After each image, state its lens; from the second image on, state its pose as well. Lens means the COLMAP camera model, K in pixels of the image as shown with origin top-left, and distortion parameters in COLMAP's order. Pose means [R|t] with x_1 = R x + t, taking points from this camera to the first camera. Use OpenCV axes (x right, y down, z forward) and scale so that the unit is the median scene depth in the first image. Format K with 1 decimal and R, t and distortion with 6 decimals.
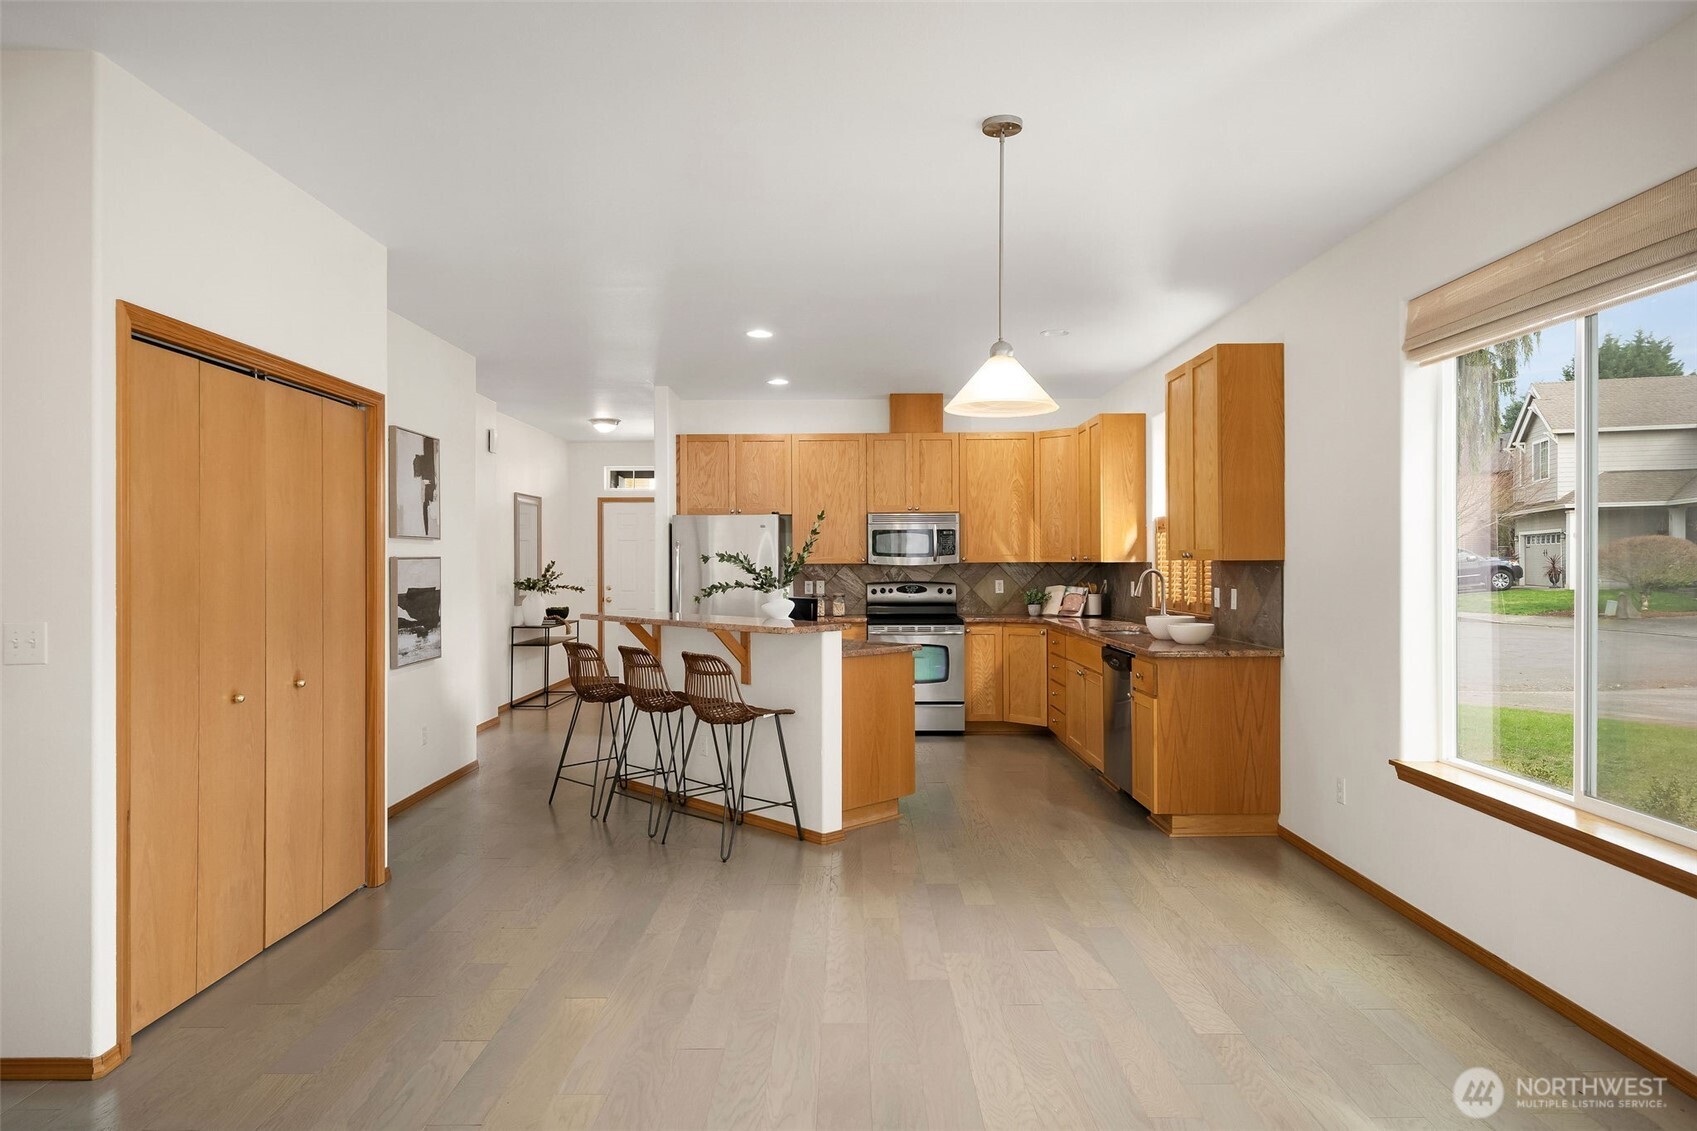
lens RADIAL K [[1051.4, 0, 848.5], [0, 1051.4, 565.5], [0, 0, 1]] dist [0.002266, 0.000750]
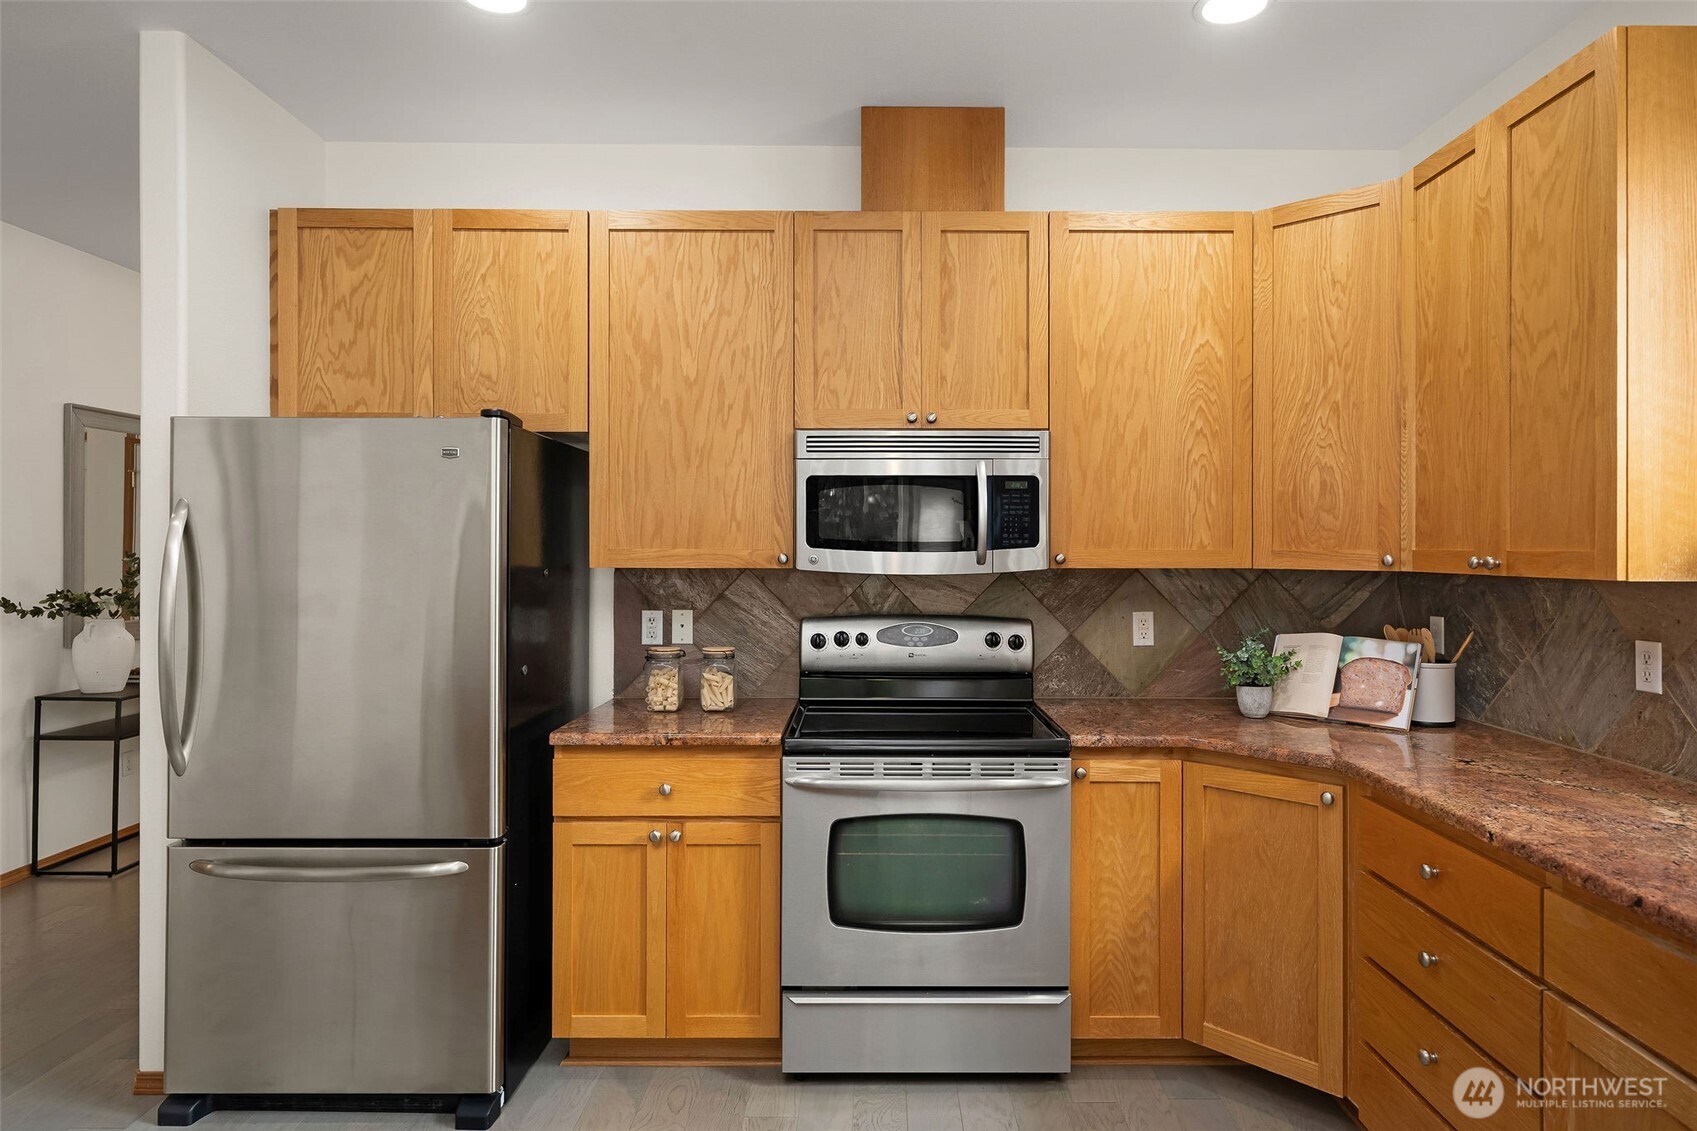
lens RADIAL K [[982.5, 0, 878.9], [0, 982.5, 552.6], [0, 0, 1]] dist [-0.001989, -0.000248]
pose [[0.999940, 0.006896, 0.008465, 0.045114], [-0.006907, 0.999975, 0.001310, -0.008369], [-0.008456, -0.001368, 0.999963, 0.674414]]
